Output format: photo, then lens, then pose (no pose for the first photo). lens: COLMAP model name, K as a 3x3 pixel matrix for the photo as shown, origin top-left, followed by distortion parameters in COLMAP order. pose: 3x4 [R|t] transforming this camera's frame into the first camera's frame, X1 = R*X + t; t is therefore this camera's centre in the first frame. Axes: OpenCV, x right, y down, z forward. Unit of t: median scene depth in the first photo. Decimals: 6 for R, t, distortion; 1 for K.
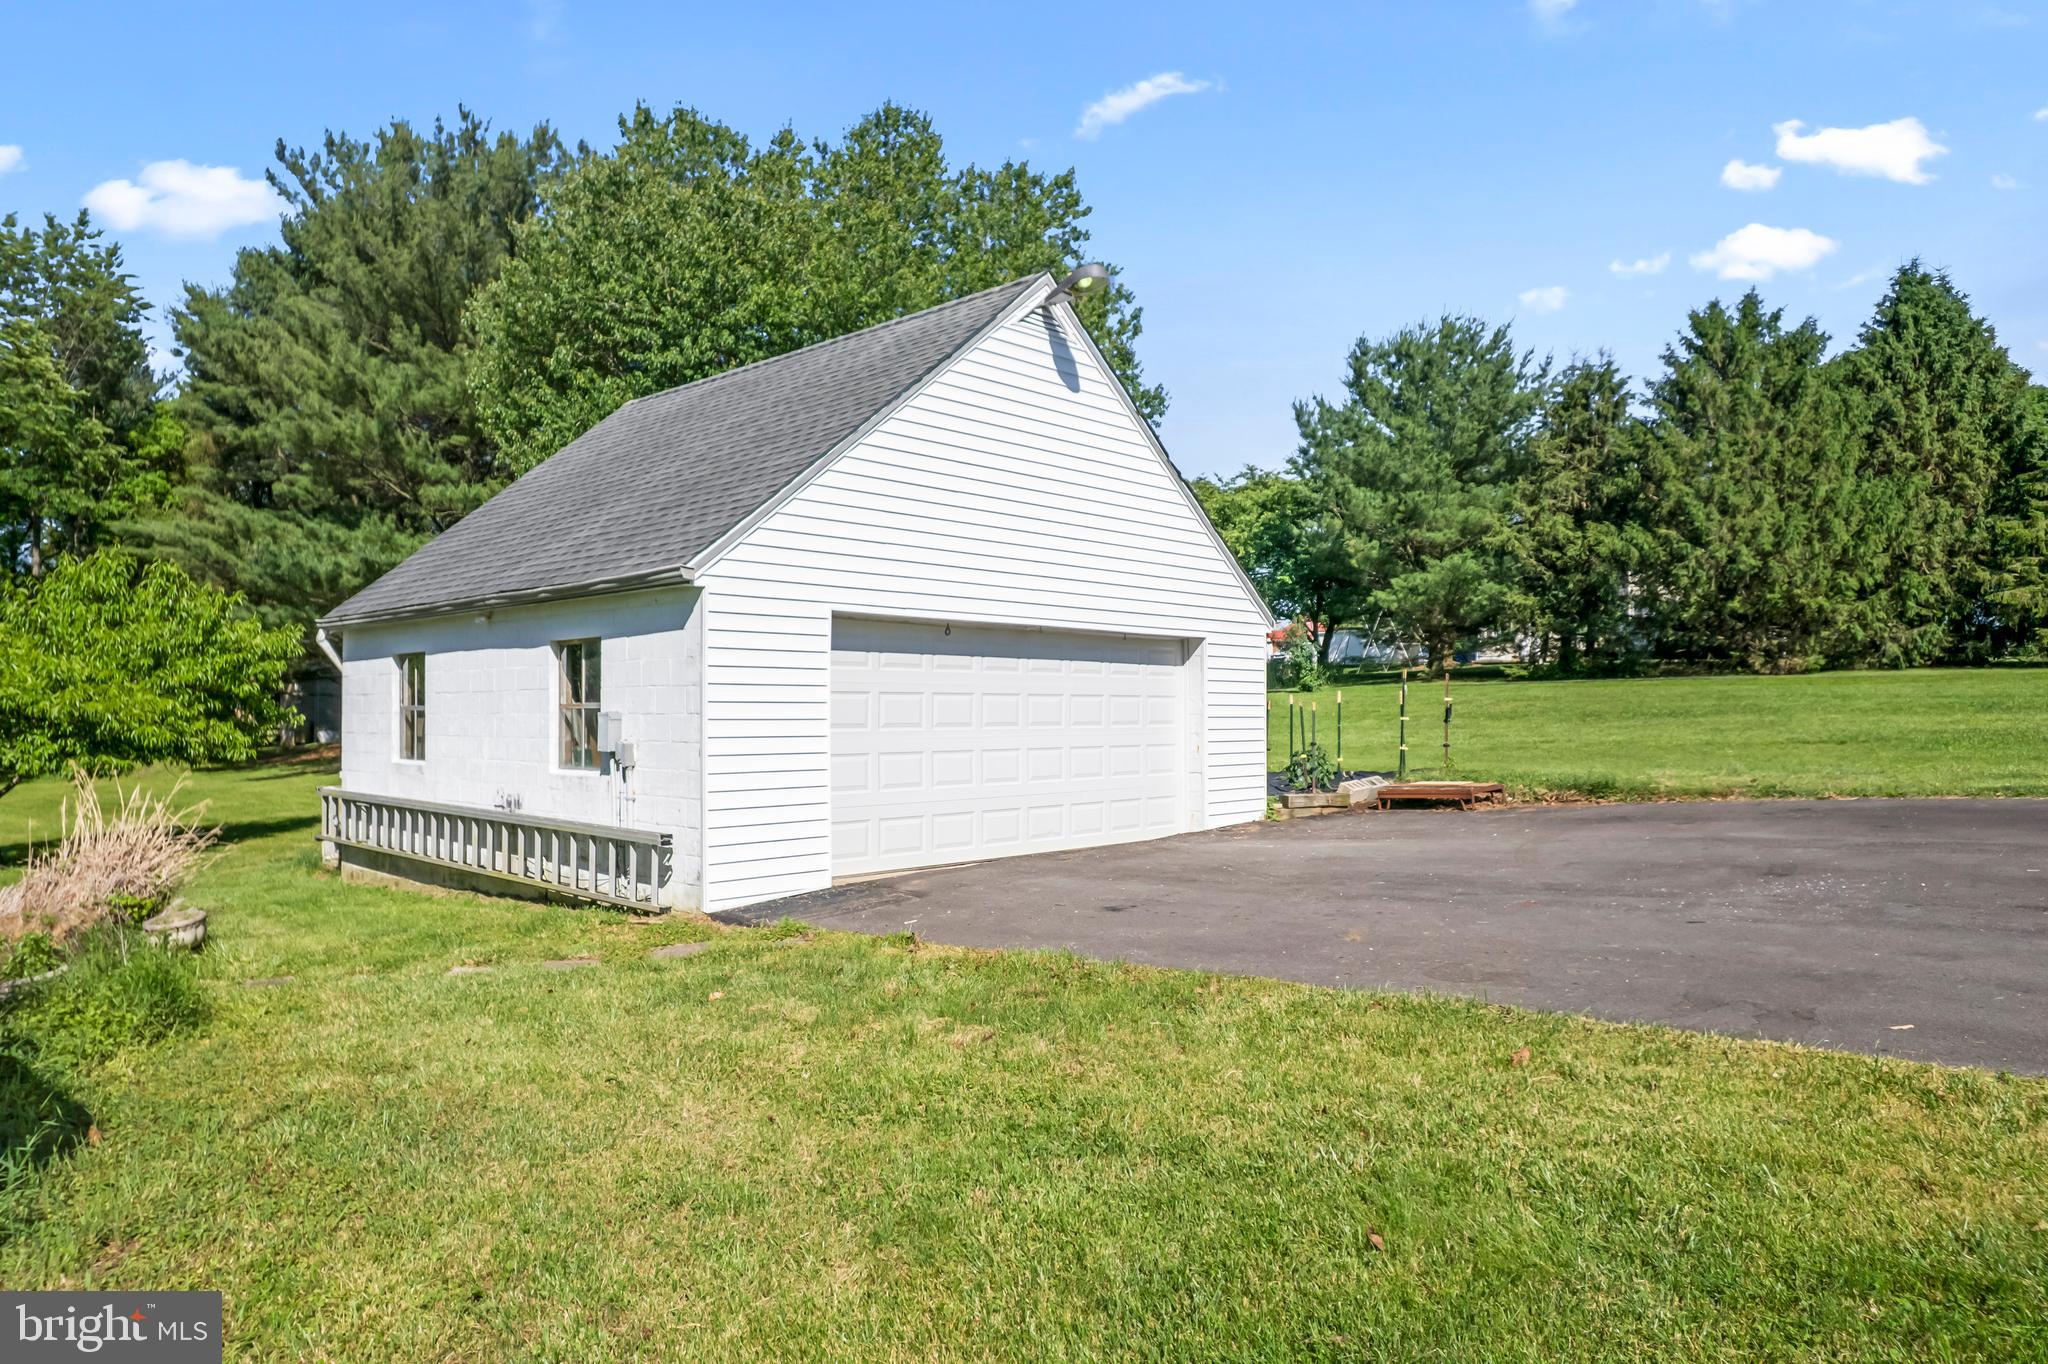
lens RADIAL K [[1326.6, 0, 1011.6], [0, 1326.6, 696.2], [0, 0, 1]] dist [-0.069057, 0.060051]
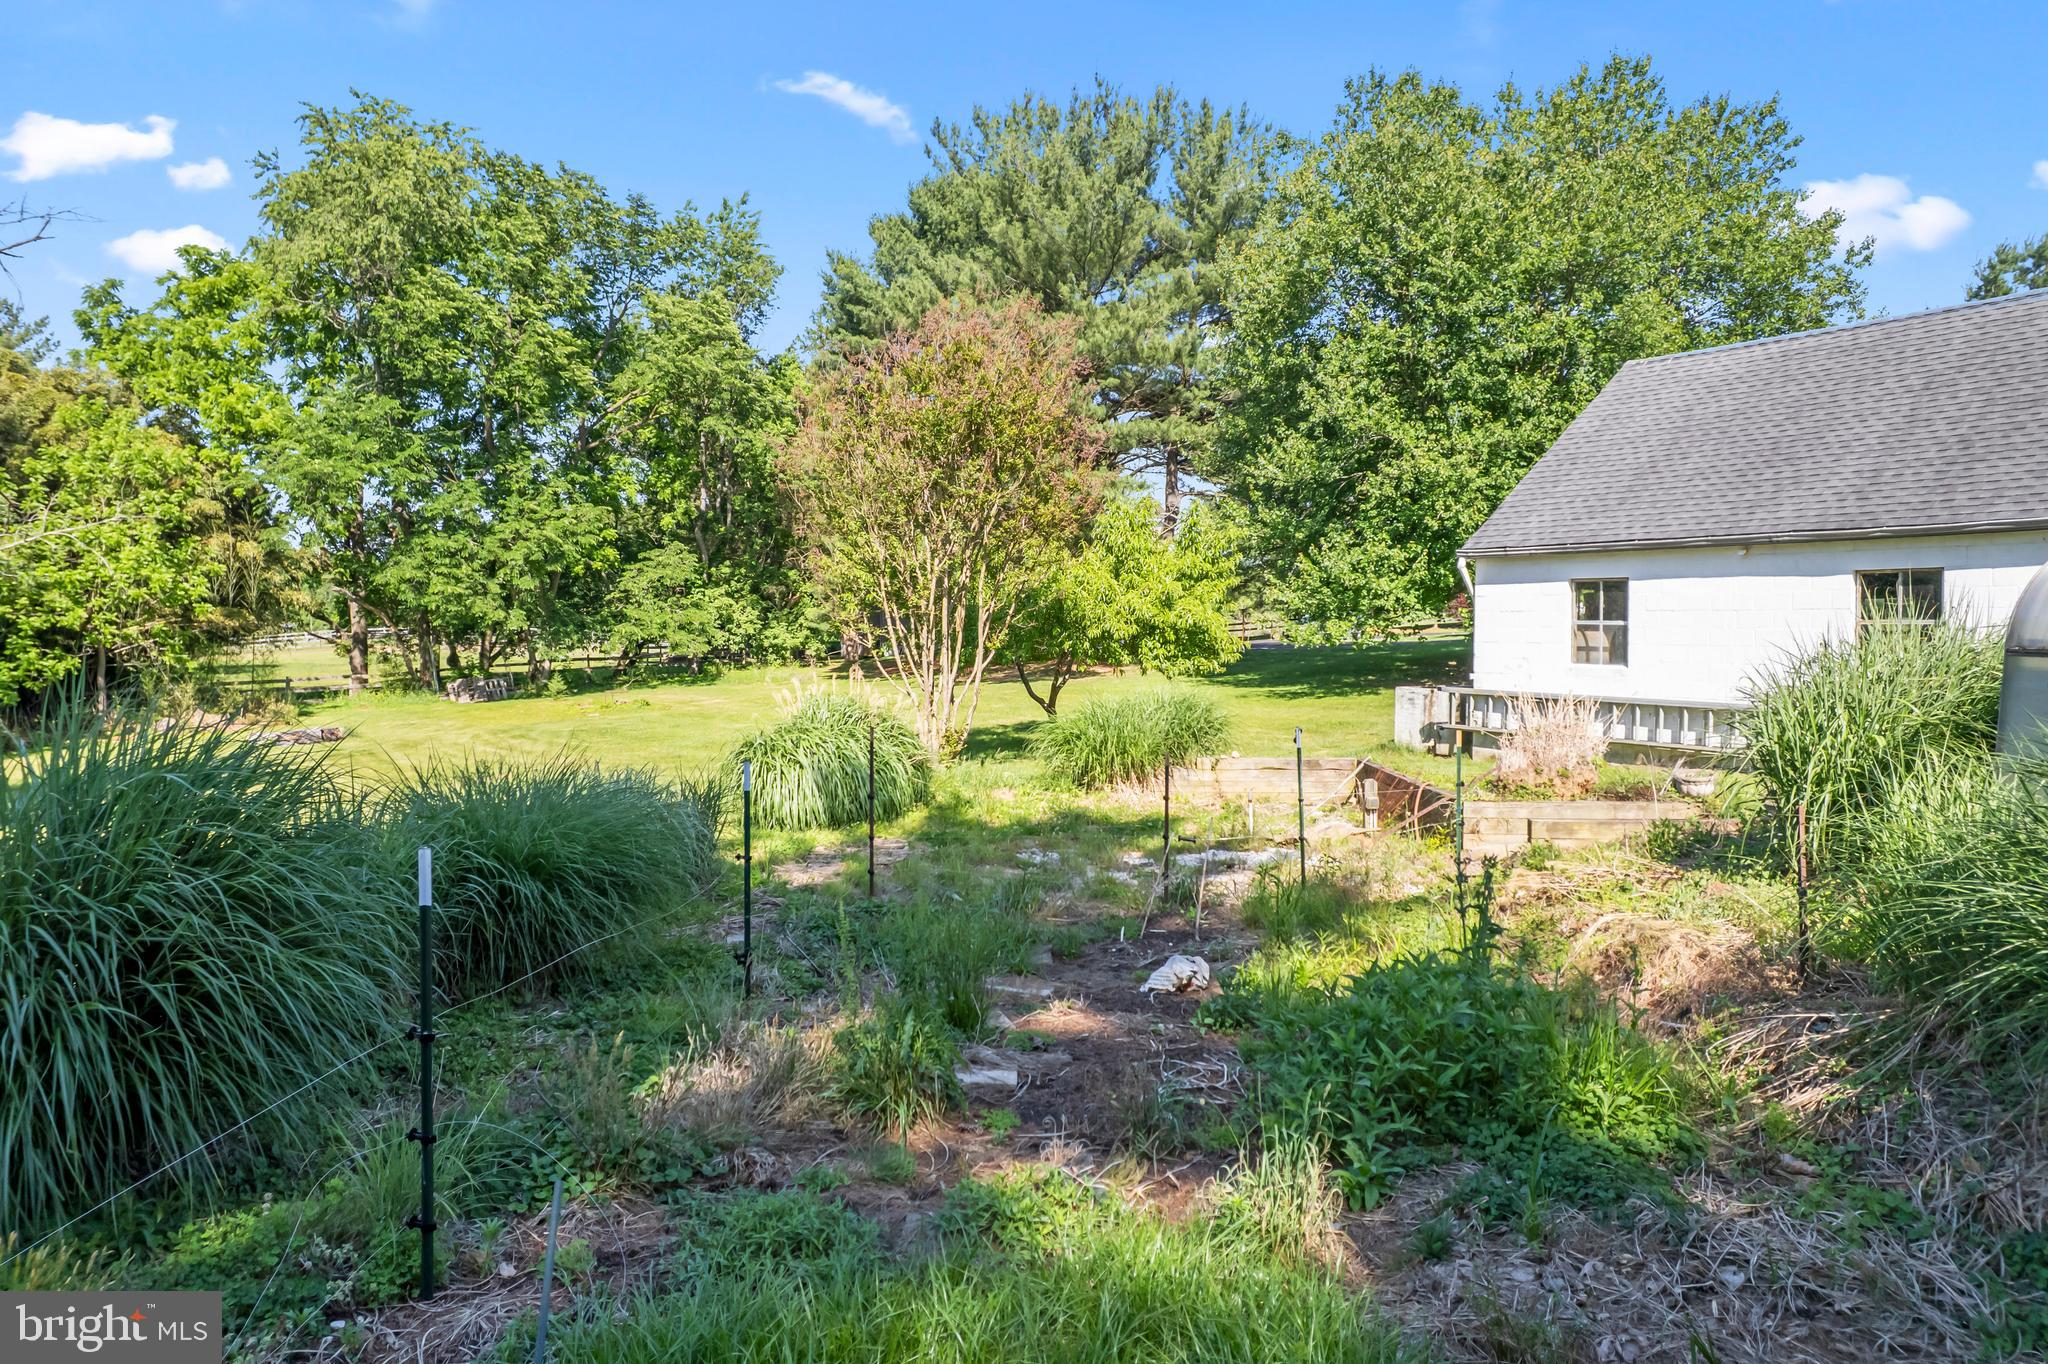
lens RADIAL K [[1326.6, 0, 985.9], [0, 1326.6, 696.2], [0, 0, 1]] dist [-0.069057, 0.060051]
pose [[0.964694, 0.029436, -0.261725, -0.184865], [-0.014626, 0.998189, 0.058353, 0.004025], [0.262969, -0.052465, 0.963377, -0.097032]]
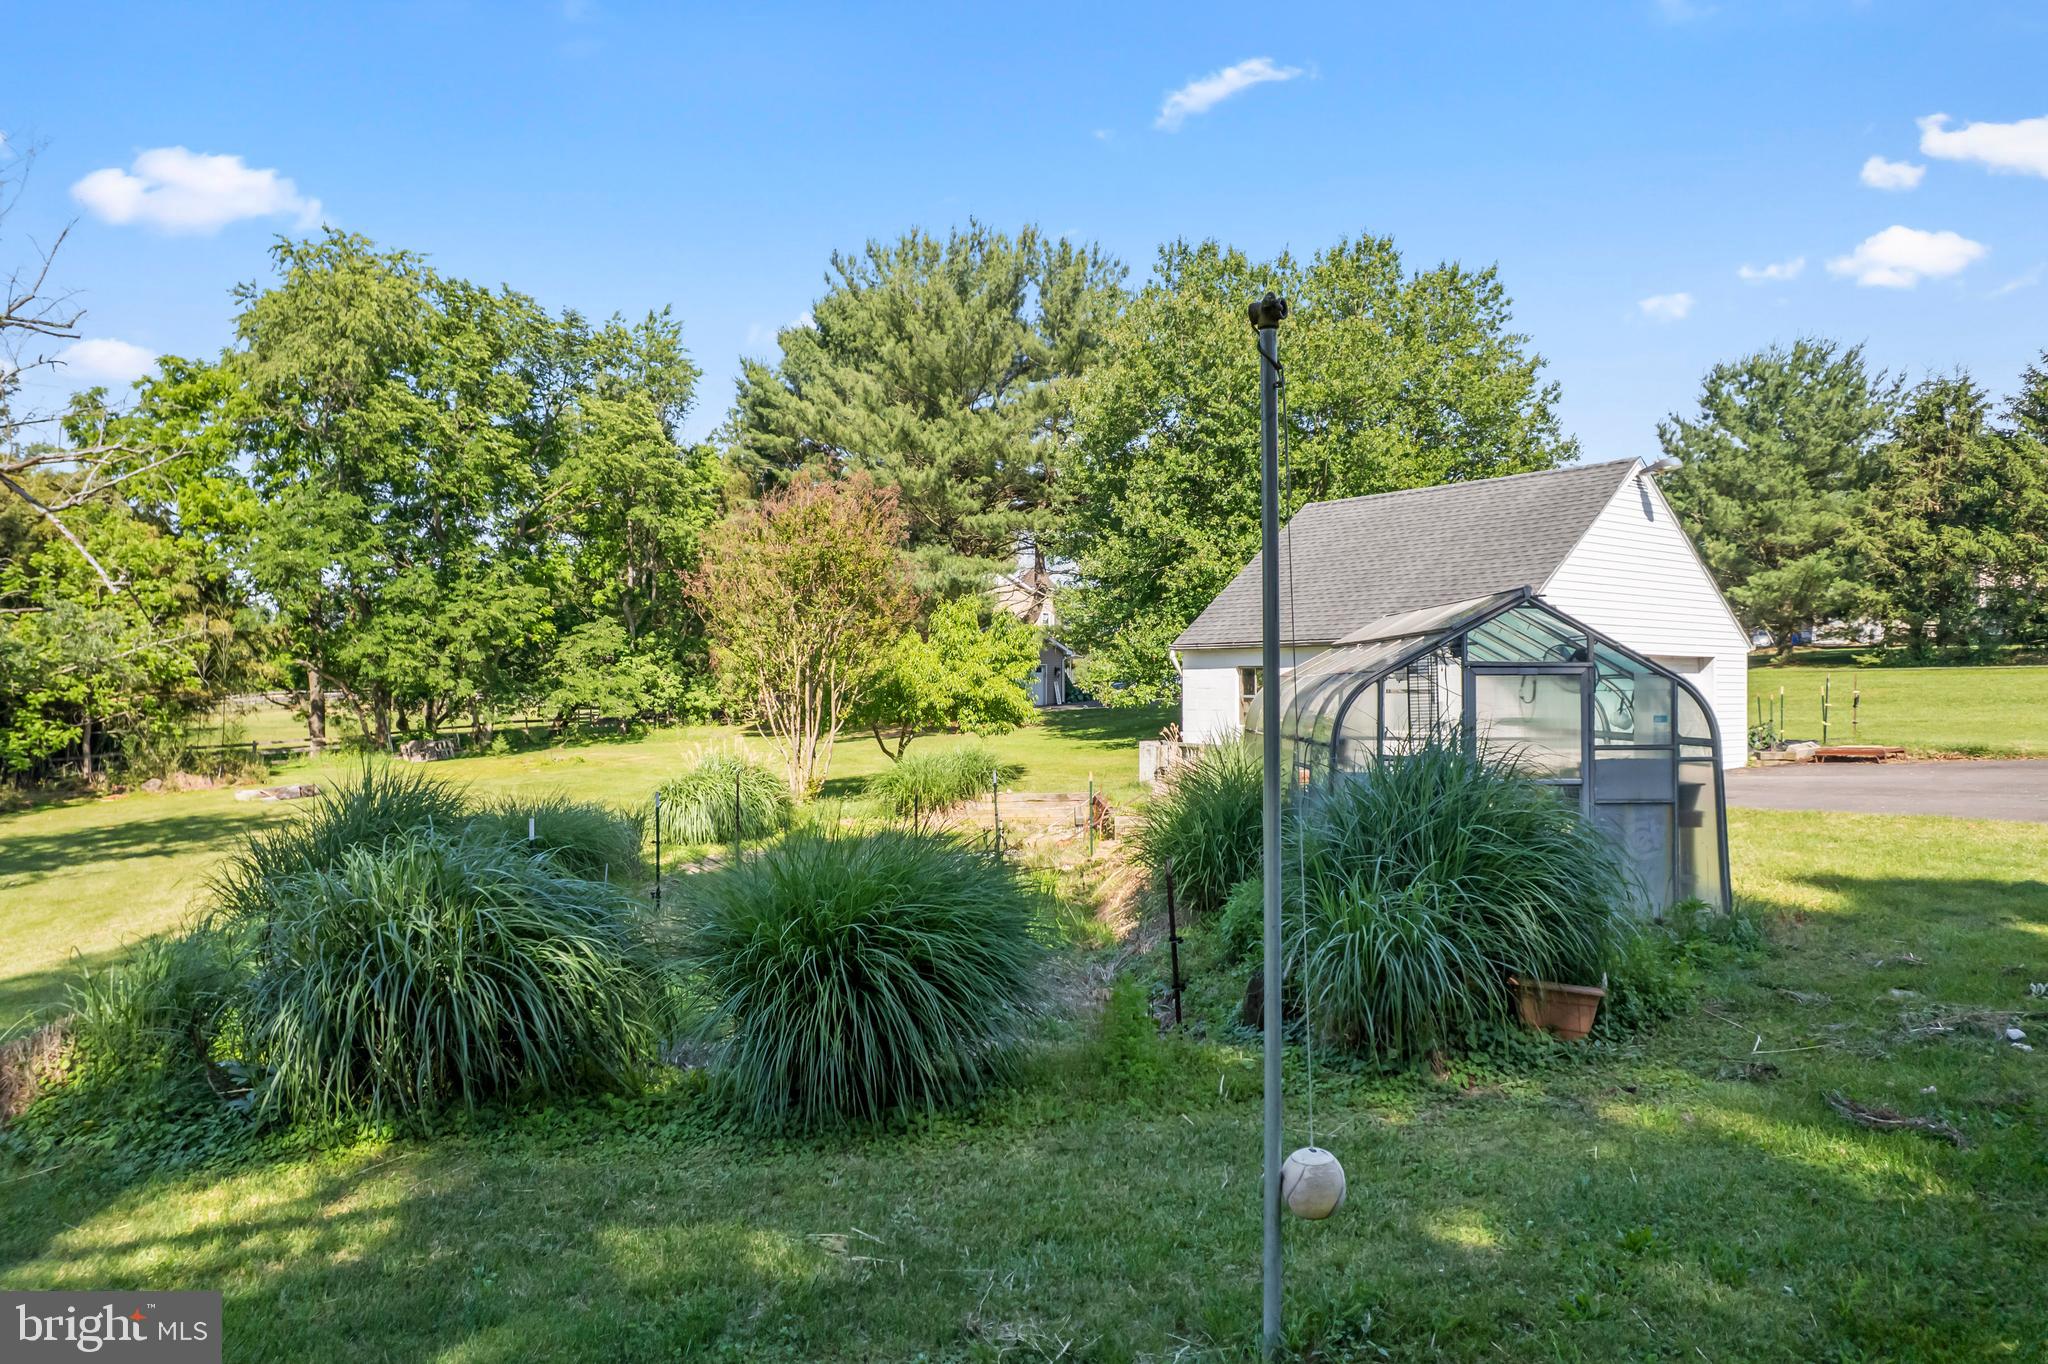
lens RADIAL K [[1326.6, 0, 1003.0], [0, 1326.6, 667.9], [0, 0, 1]] dist [-0.069057, 0.060051]
pose [[0.980016, 0.003537, -0.198887, -0.117256], [-0.003980, 0.999990, -0.001831, -0.006610], [0.198879, 0.002586, 0.980021, -0.231061]]
